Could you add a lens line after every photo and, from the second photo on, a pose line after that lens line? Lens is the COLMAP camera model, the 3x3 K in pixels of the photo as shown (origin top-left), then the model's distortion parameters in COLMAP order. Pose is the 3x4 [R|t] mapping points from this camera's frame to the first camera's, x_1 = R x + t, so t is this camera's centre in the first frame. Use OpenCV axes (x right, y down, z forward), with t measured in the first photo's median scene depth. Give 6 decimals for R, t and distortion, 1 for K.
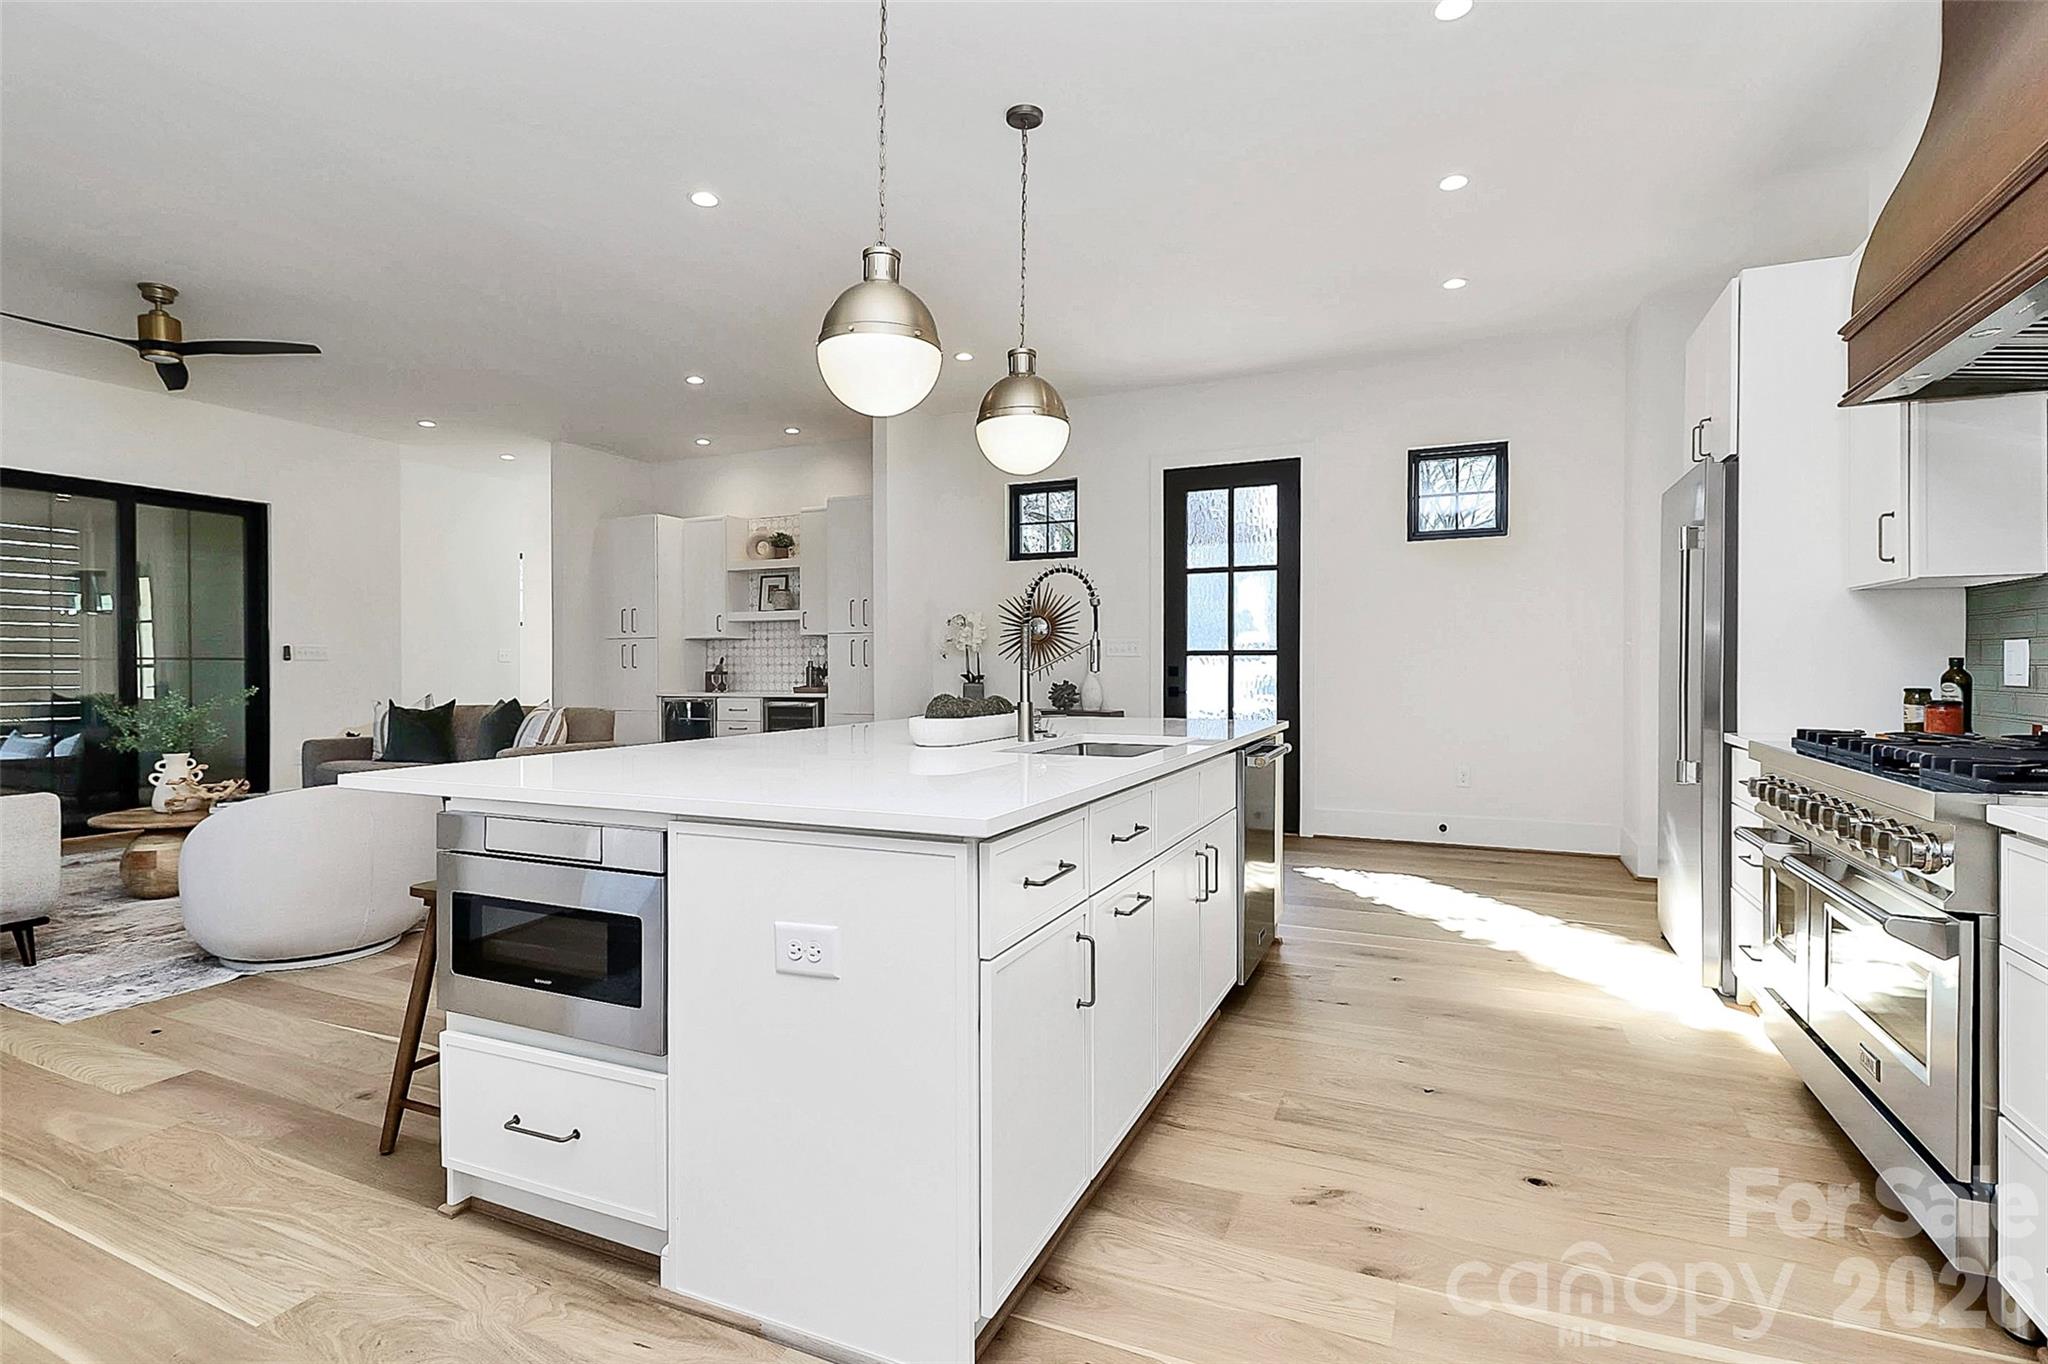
lens RADIAL K [[971.7, 0, 1017.3], [0, 971.7, 676.1], [0, 0, 1]] dist [-0.017107, -0.000336]
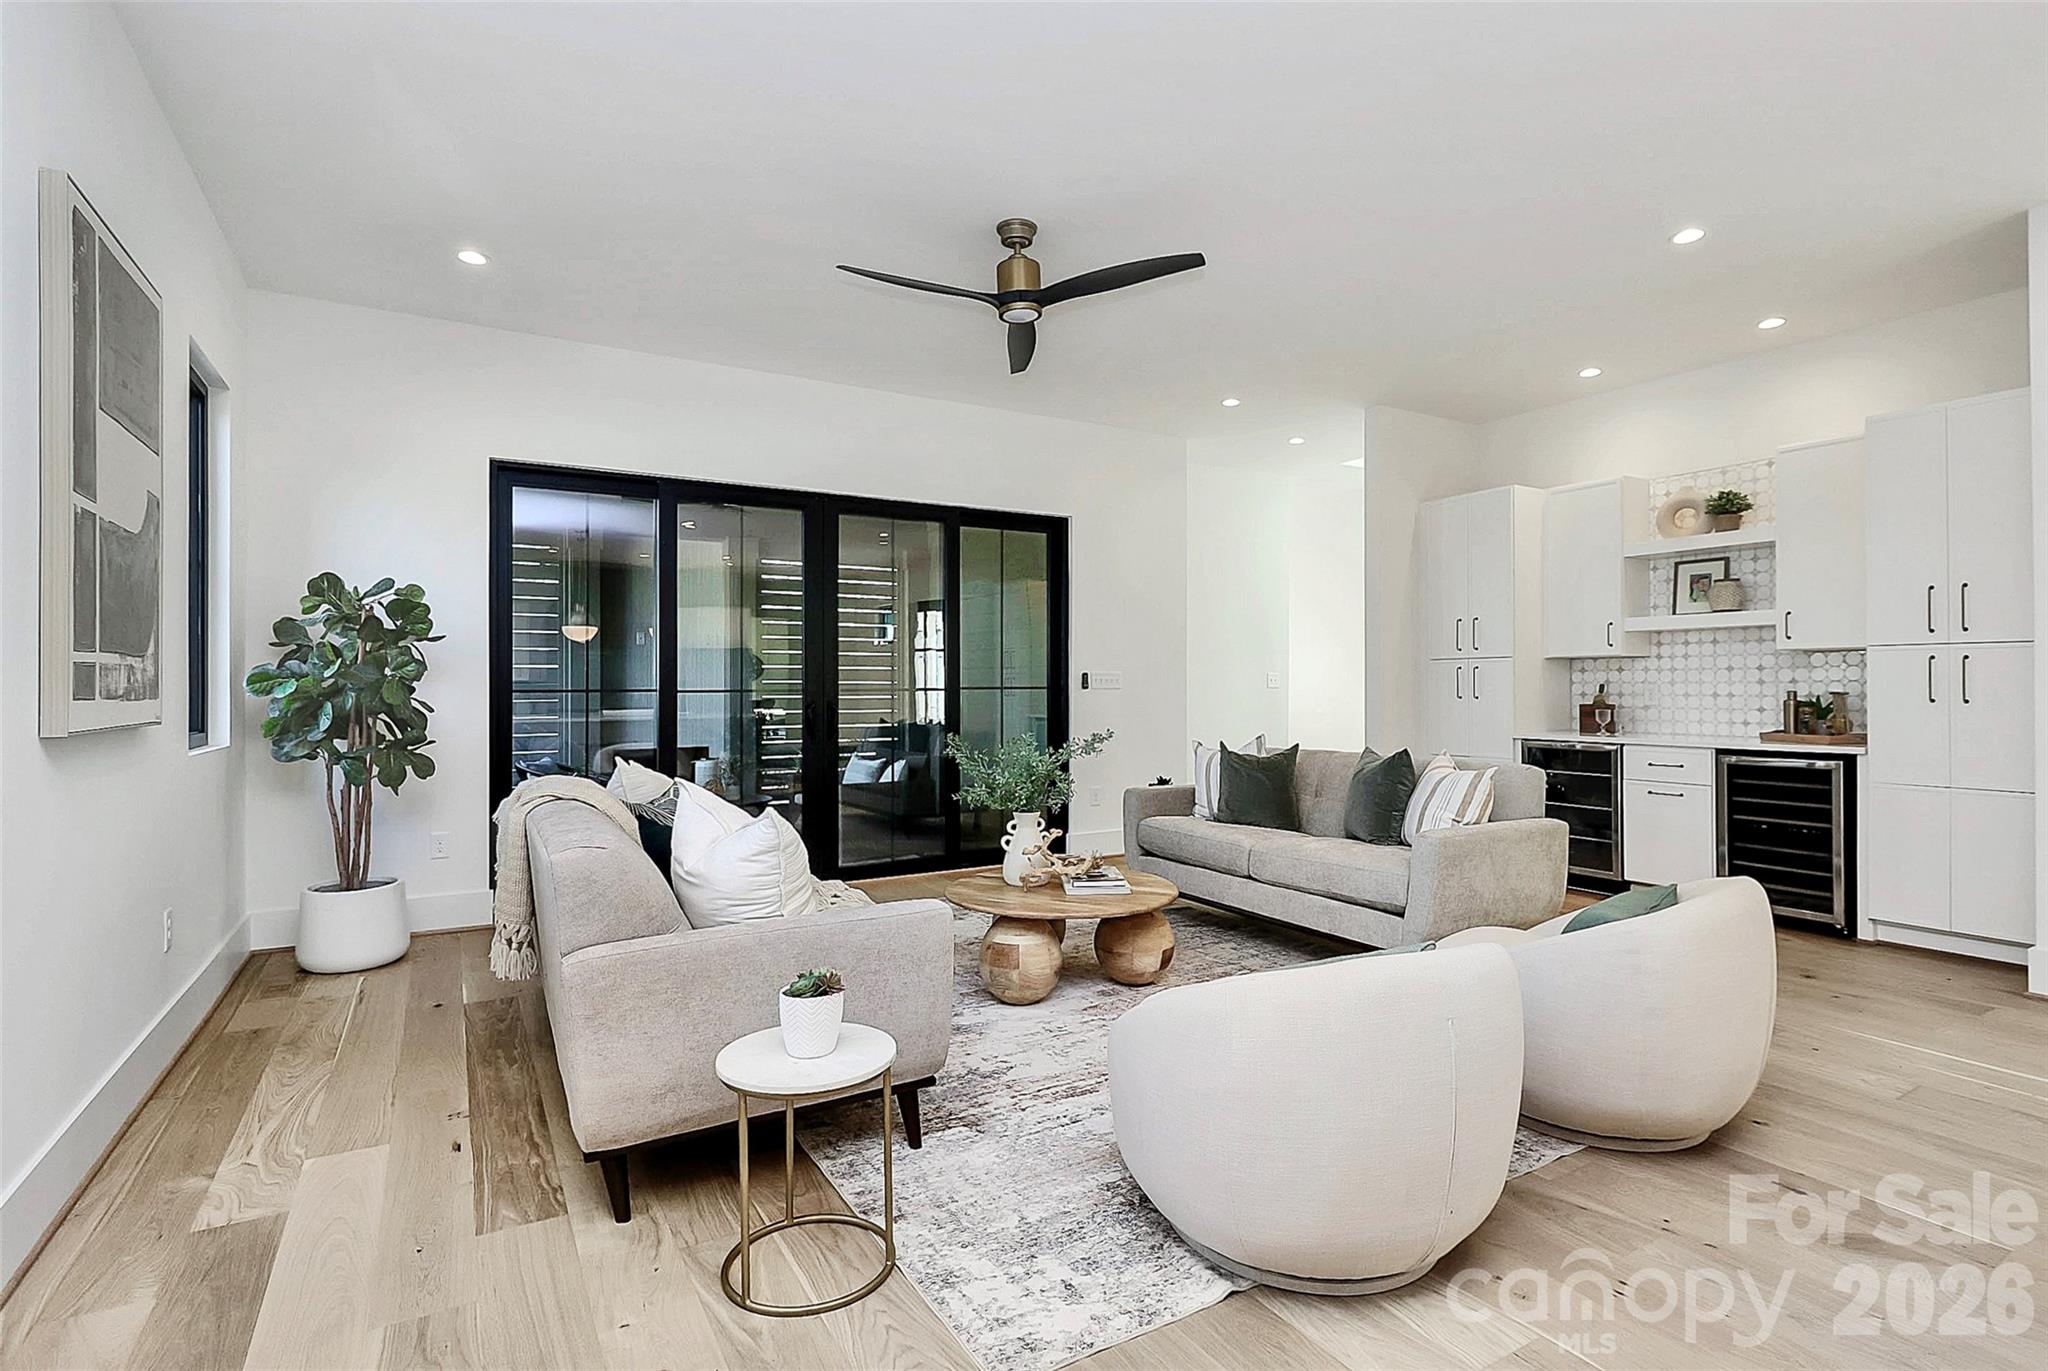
lens RADIAL K [[992.1, 0, 1033.1], [0, 992.1, 678.0], [0, 0, 1]] dist [-0.003518, -0.000635]
pose [[0.814556, -0.004780, -0.580066, -0.273400], [-0.005503, 0.999857, -0.015966, -0.012297], [0.580059, 0.016197, 0.814413, 0.228077]]
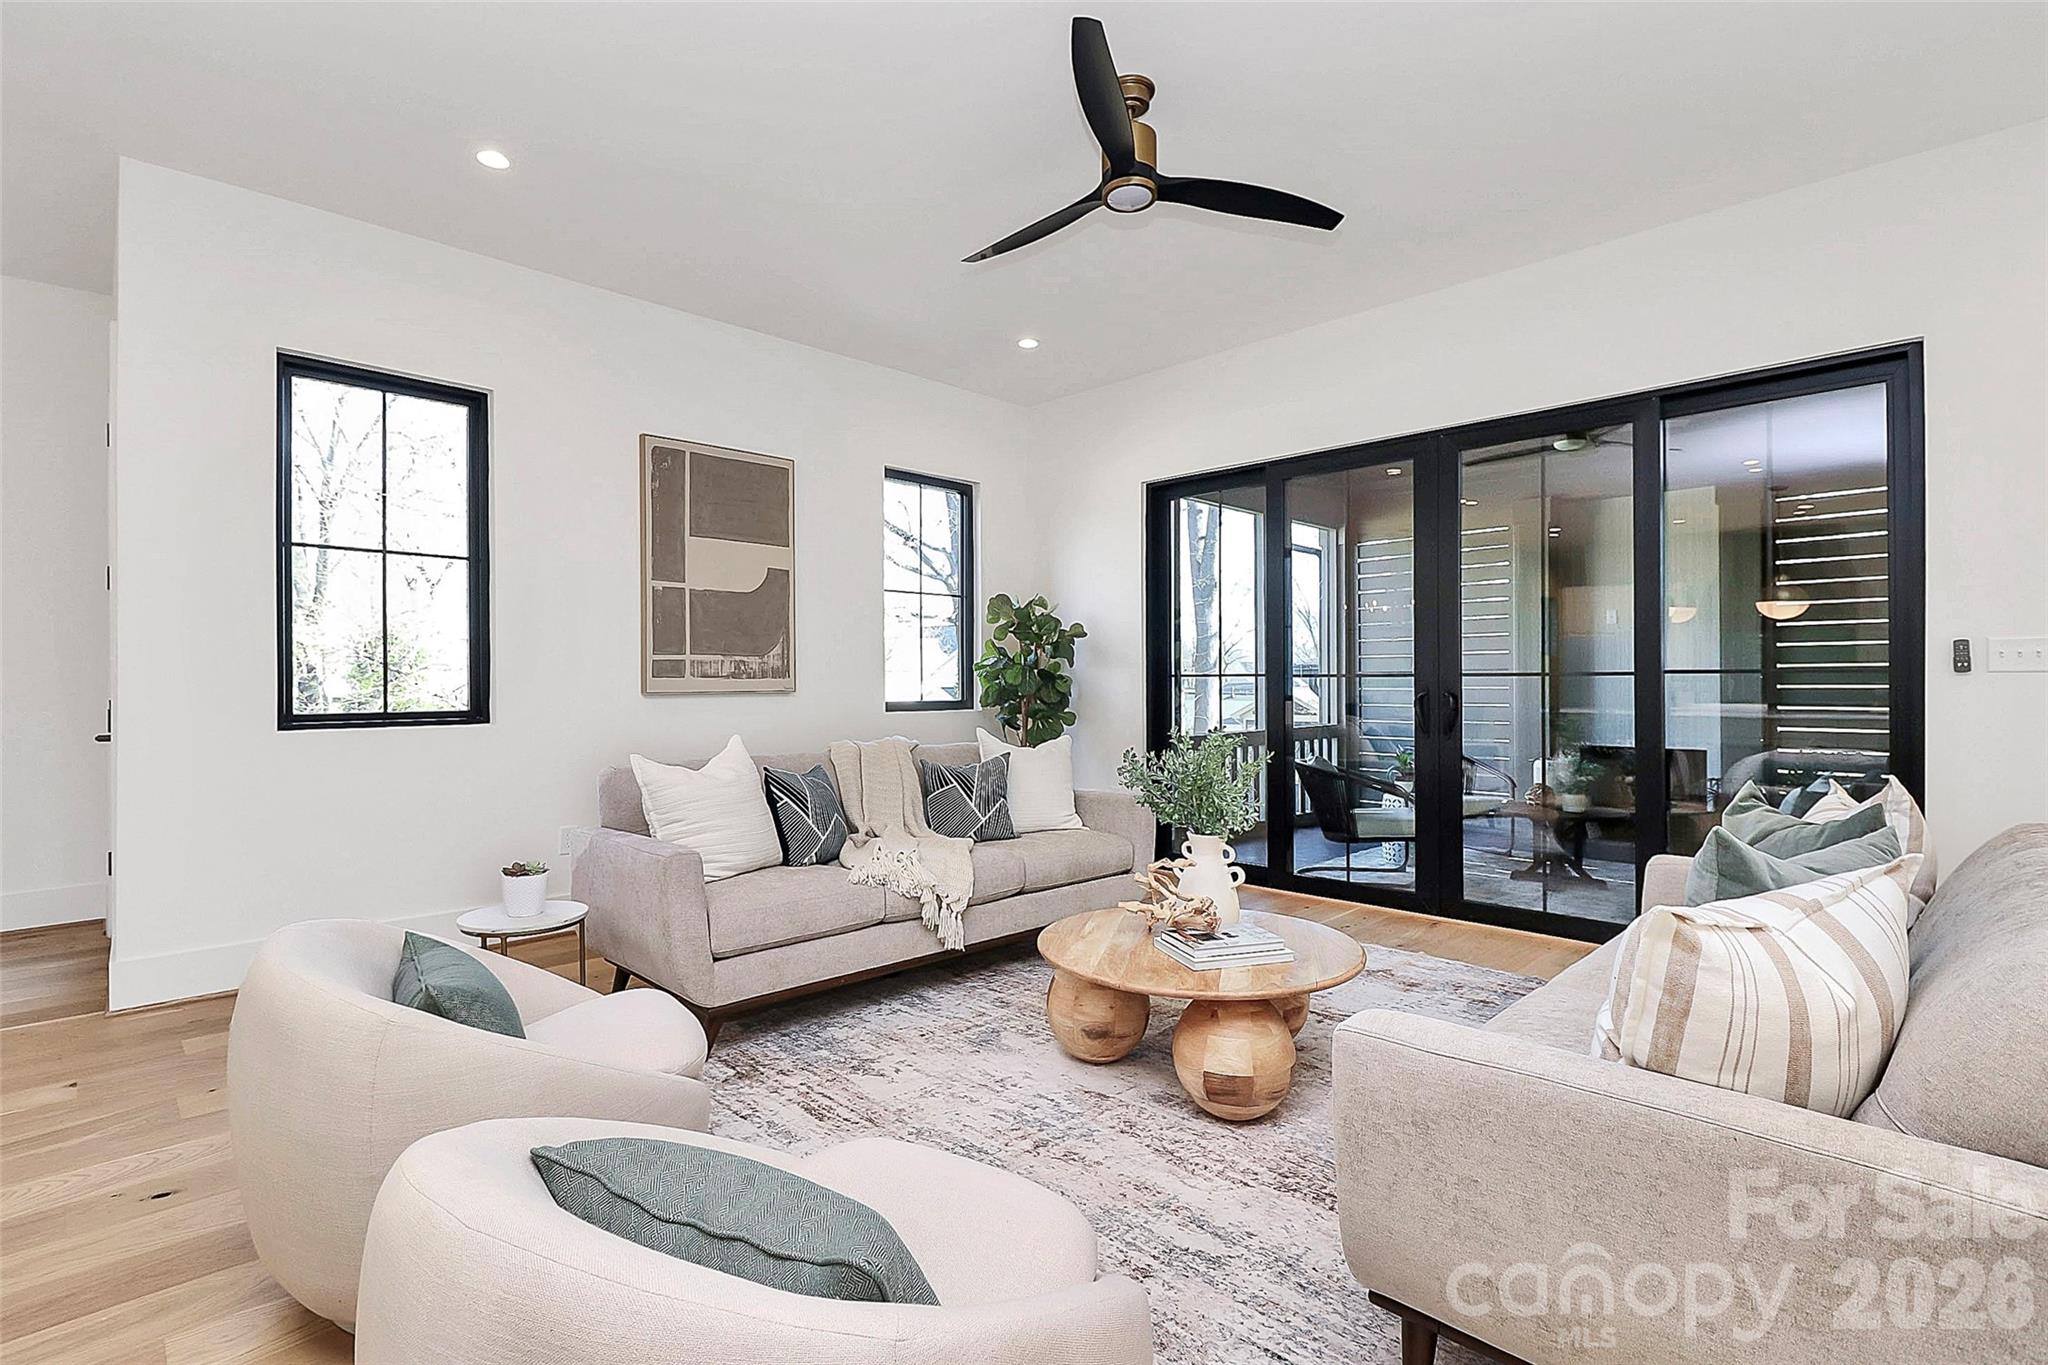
lens RADIAL K [[984.7, 0, 1012.7], [0, 984.7, 679.5], [0, 0, 1]] dist [-0.000350, -0.000407]
pose [[-0.361887, 0.003056, -0.932217, -0.176337], [-0.006253, 0.999964, 0.005706, -0.014017], [0.932201, 0.007894, -0.361855, 0.776830]]
